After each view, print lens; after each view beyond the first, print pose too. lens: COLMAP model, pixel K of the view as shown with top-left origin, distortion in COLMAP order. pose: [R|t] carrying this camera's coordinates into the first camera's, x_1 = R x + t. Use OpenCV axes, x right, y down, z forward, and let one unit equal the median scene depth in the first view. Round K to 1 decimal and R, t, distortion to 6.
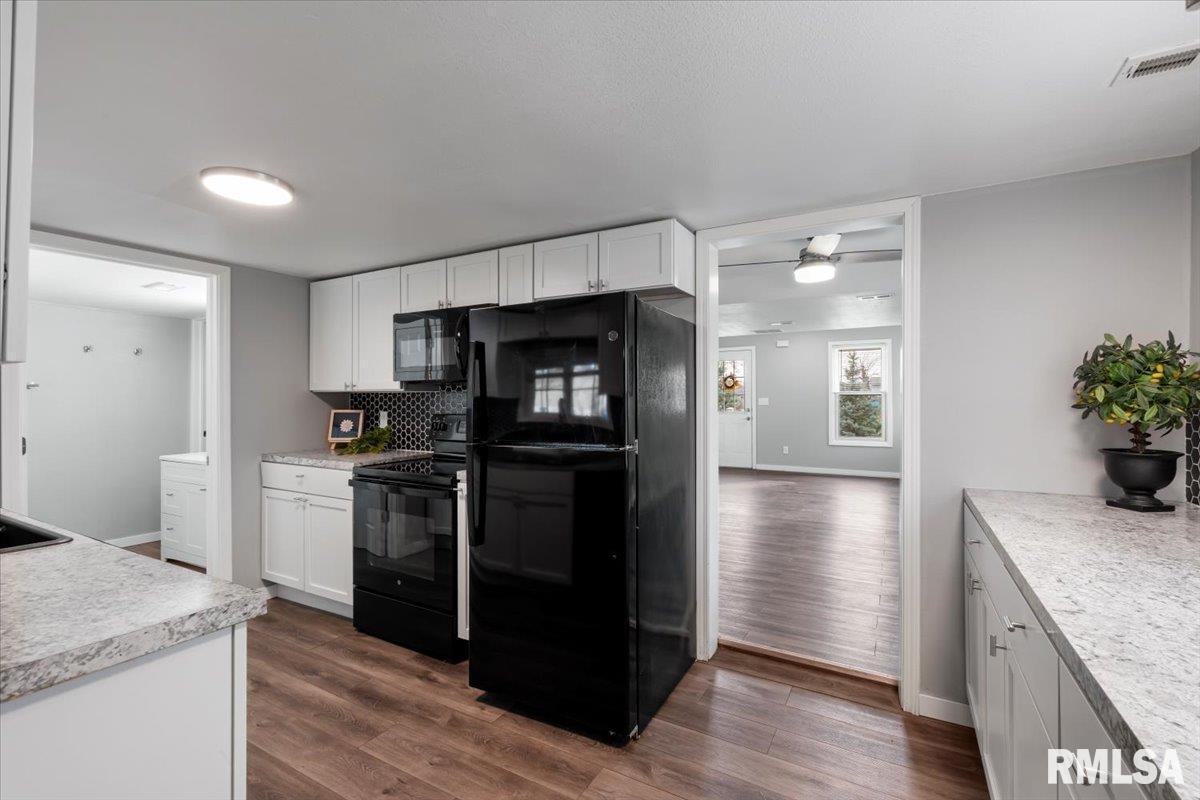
lens RADIAL K [[538.4, 0, 601.5], [0, 538.4, 391.6], [0, 0, 1]] dist [-0.000167, 0.000949]
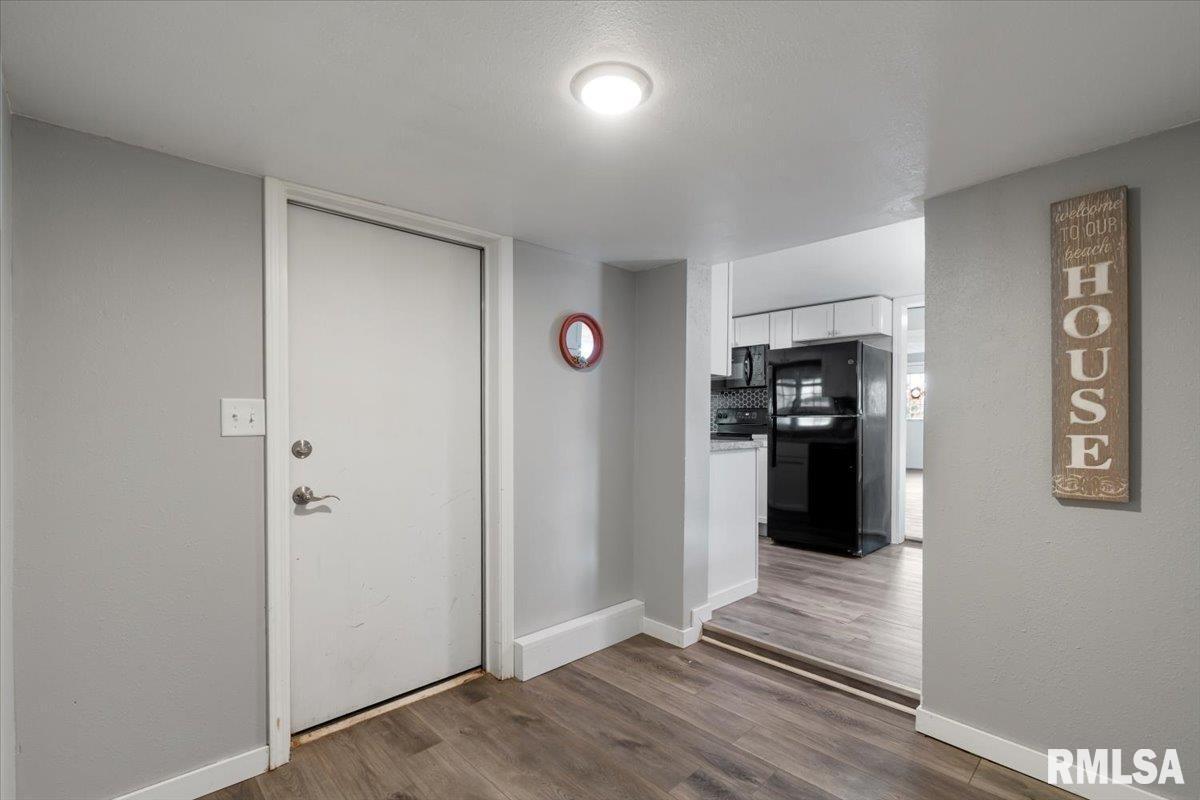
lens RADIAL K [[538.4, 0, 611.2], [0, 538.4, 422.5], [0, 0, 1]] dist [-0.000167, 0.000949]
pose [[0.959808, 0.009070, -0.280512, -0.163338], [-0.004001, 0.999818, 0.018637, 0.054578], [0.280630, -0.016765, 0.959670, -0.723820]]
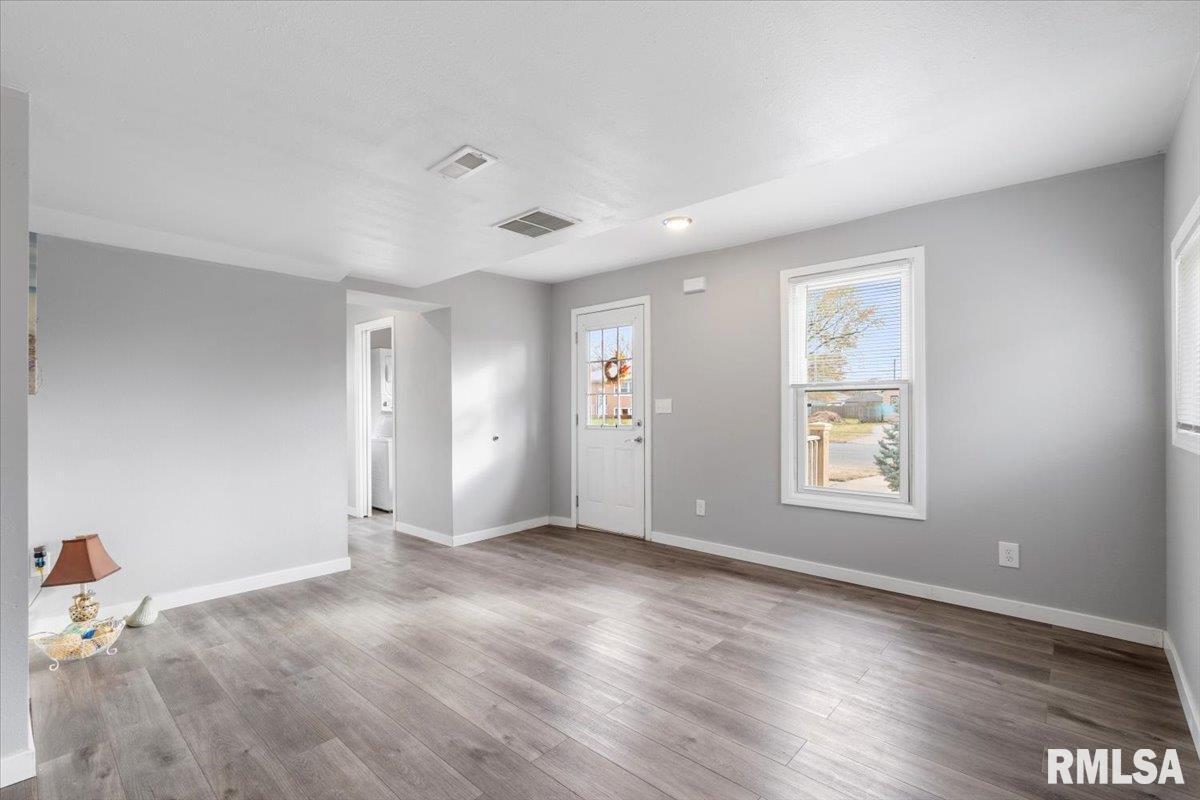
lens RADIAL K [[538.4, 0, 601.1], [0, 538.4, 407.3], [0, 0, 1]] dist [-0.000167, 0.000949]
pose [[0.973700, -0.001051, -0.227832, 0.655942], [0.004843, 0.999859, 0.016087, 0.020411], [0.227783, -0.016767, 0.973567, 0.922078]]
